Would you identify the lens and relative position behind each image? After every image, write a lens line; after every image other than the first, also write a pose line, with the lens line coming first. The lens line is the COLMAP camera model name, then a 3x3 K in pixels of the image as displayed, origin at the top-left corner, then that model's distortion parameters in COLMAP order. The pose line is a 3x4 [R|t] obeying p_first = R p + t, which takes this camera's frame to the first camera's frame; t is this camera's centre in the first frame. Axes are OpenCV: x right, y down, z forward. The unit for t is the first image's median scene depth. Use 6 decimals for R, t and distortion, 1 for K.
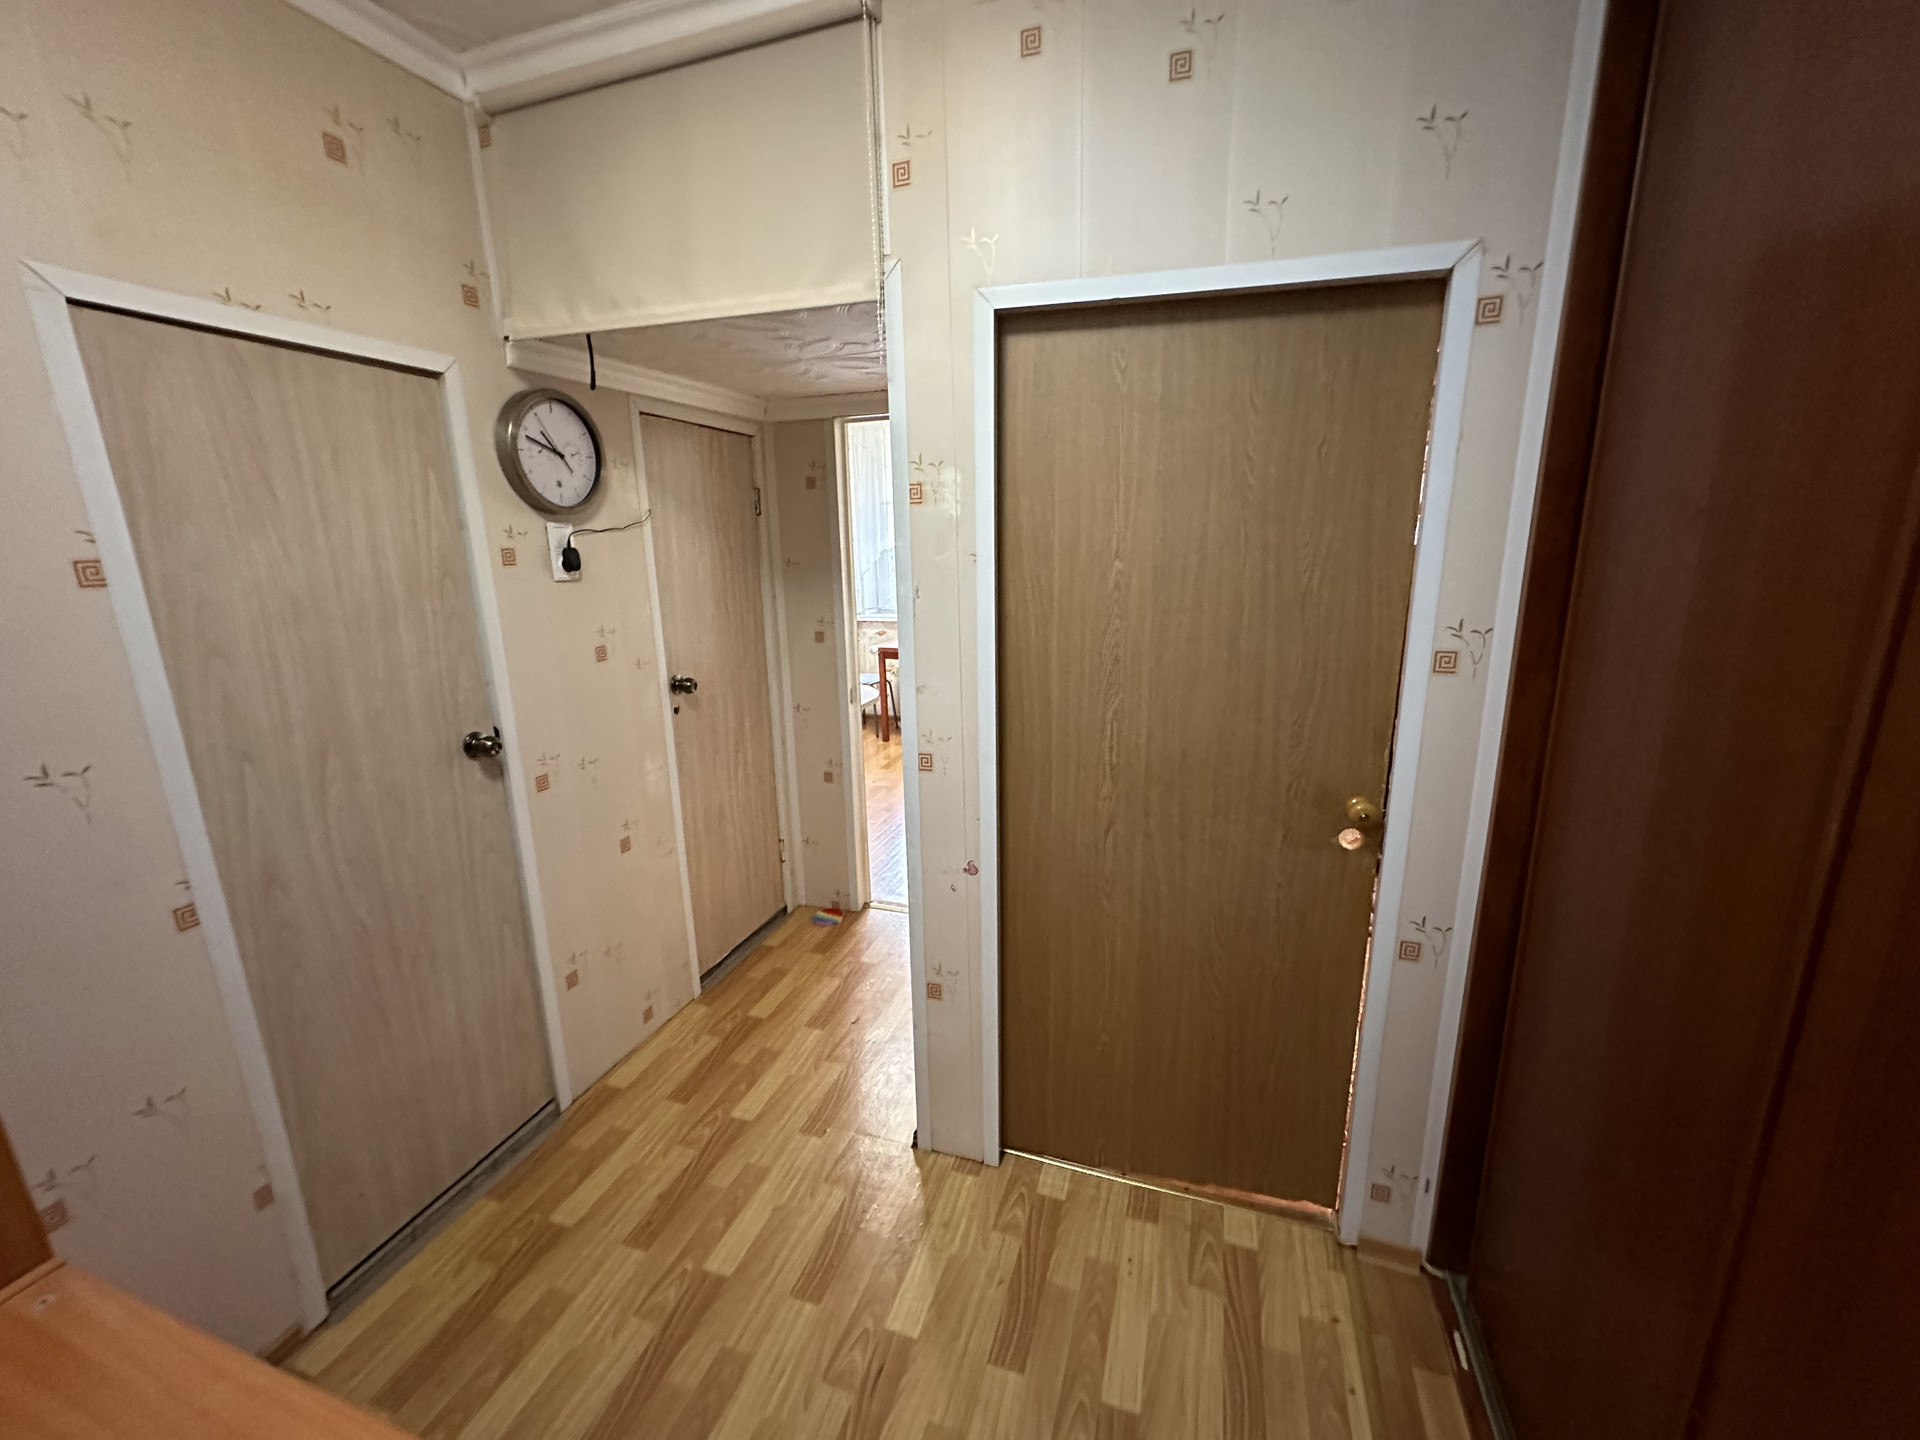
lens RADIAL K [[763.8, 0, 959.3], [0, 763.8, 717.4], [0, 0, 1]] dist [-0.003074, 0.000243]
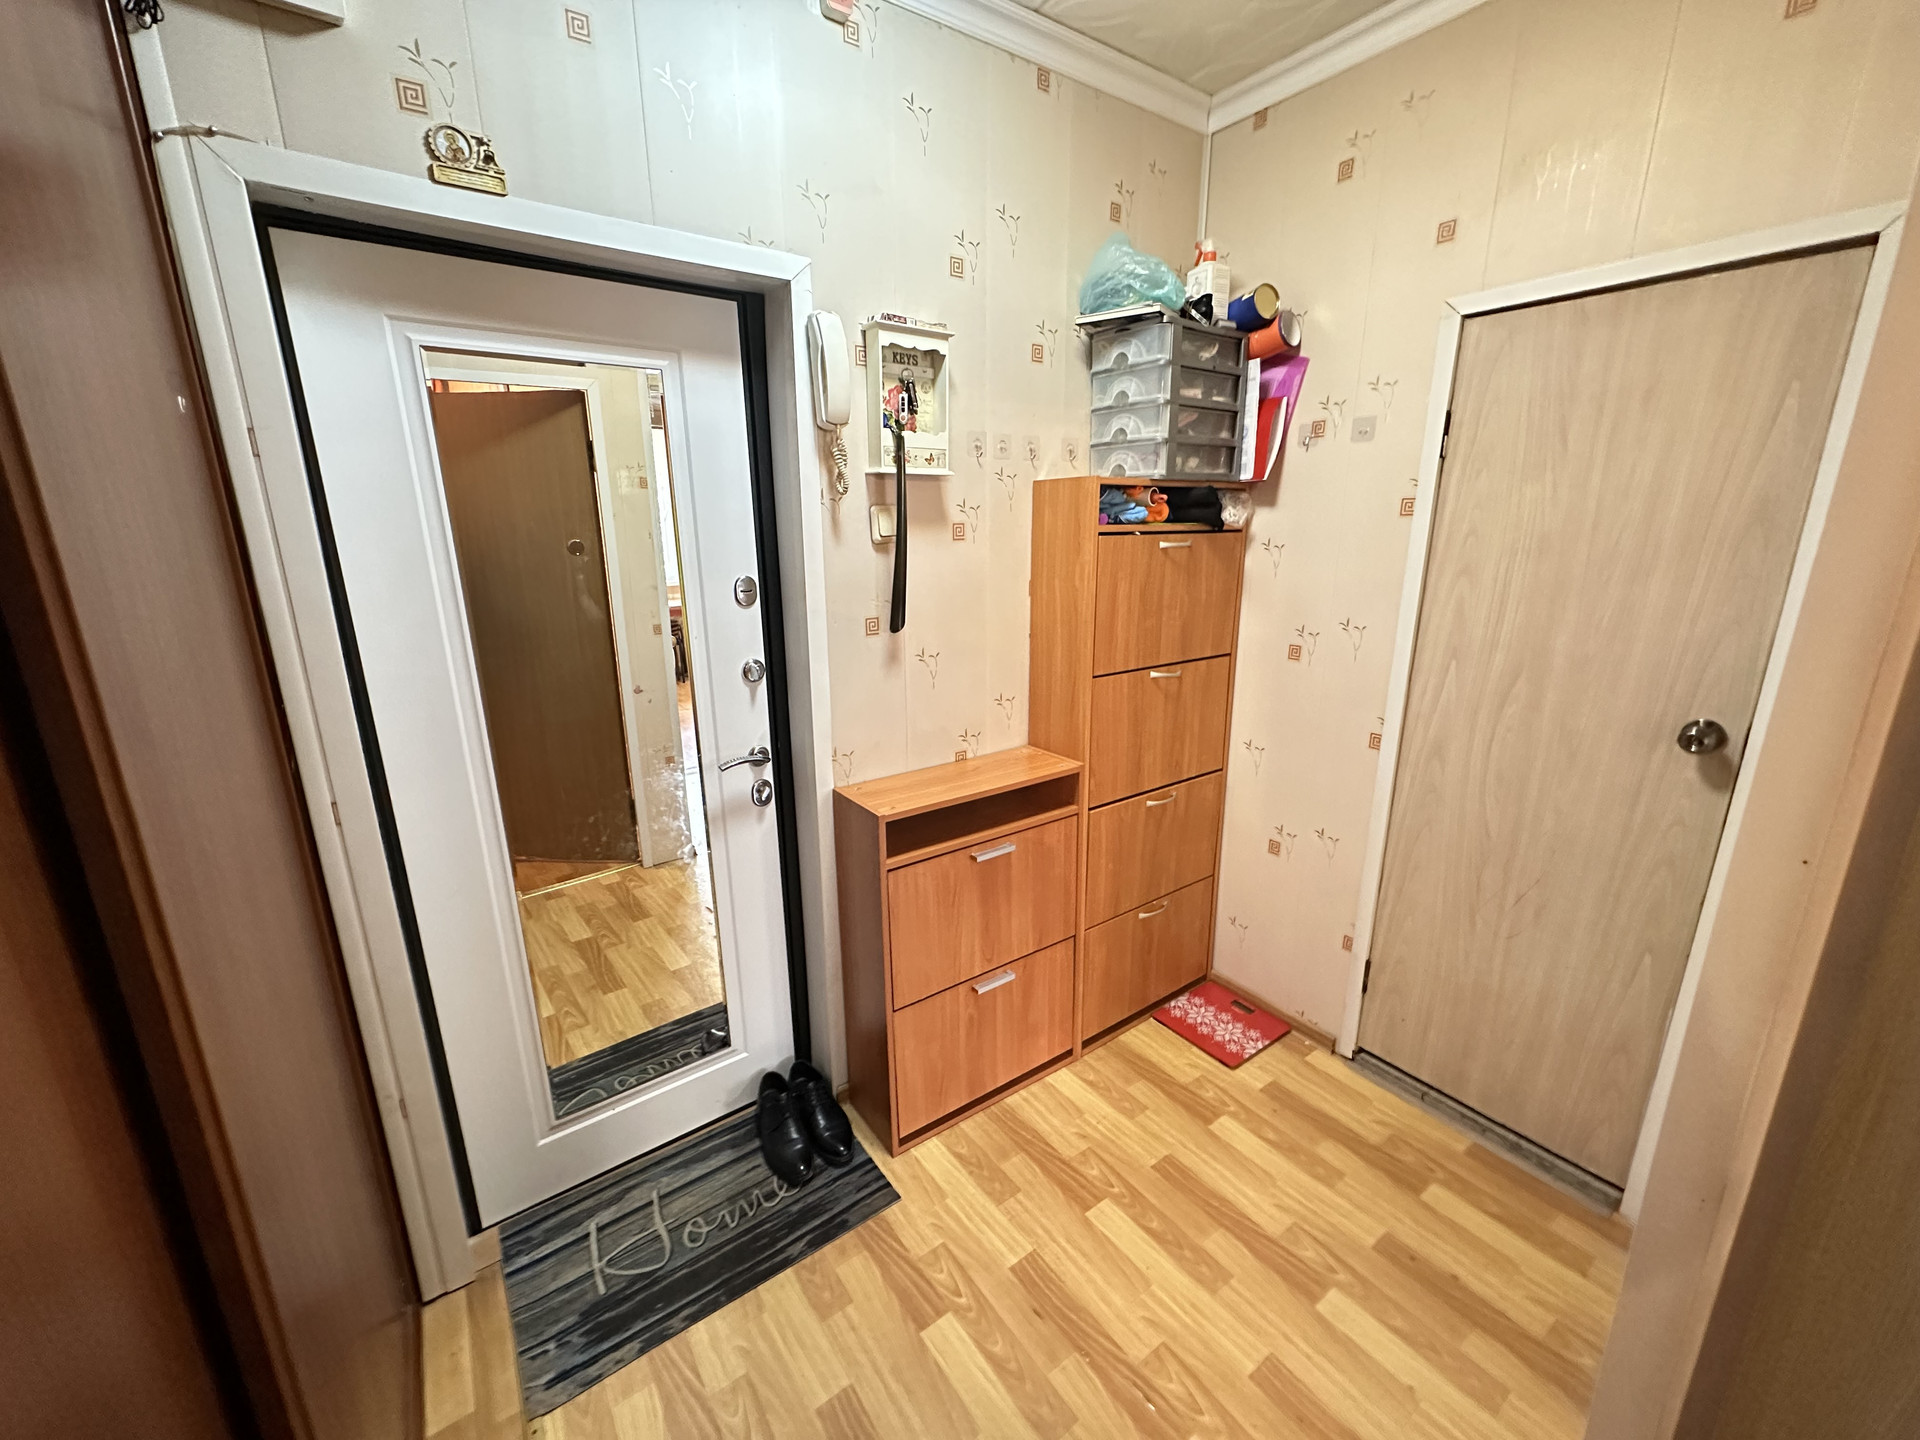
lens RADIAL K [[763.8, 0, 962.9], [0, 763.8, 712.5], [0, 0, 1]] dist [-0.003074, 0.000243]
pose [[-0.583138, 0.228884, -0.779463, 0.444527], [-0.168204, 0.904678, 0.391491, -0.174449], [0.794769, 0.359402, -0.489053, 0.779410]]
